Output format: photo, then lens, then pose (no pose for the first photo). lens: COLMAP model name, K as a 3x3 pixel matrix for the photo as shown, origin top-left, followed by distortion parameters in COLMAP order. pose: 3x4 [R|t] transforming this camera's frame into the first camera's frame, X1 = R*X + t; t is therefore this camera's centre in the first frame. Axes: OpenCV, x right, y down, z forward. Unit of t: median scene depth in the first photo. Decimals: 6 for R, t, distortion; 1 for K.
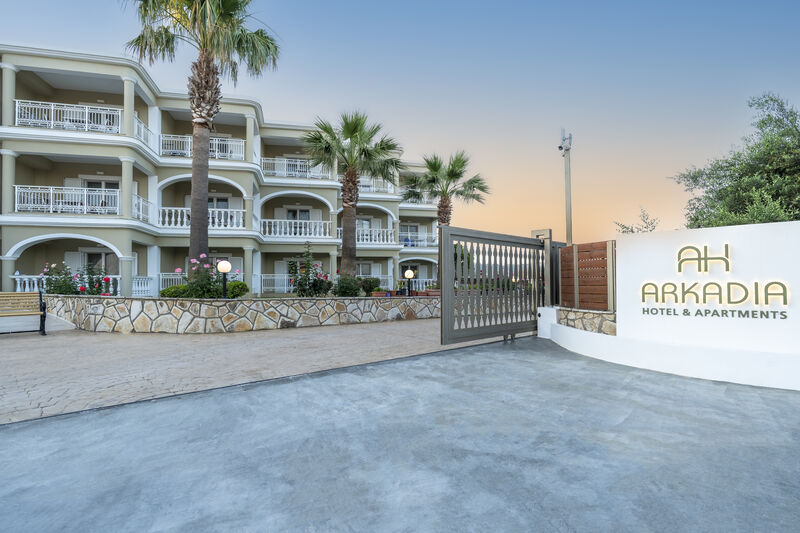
lens RADIAL K [[371.2, 0, 400.0], [0, 371.2, 266.5], [0, 0, 1]] dist [0.001687, 0.000654]
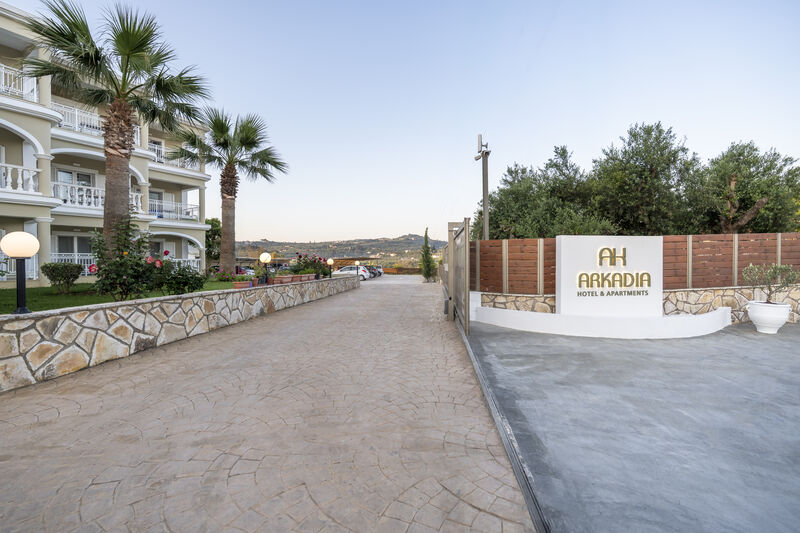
lens RADIAL K [[348.9, 0, 399.7], [0, 348.9, 261.3], [0, 0, 1]] dist [-0.000405, -0.000107]
pose [[0.713971, 0.003728, 0.700166, -0.517114], [-0.035507, 0.998892, 0.030889, -0.011008], [-0.699275, -0.046915, 0.713312, 0.415379]]
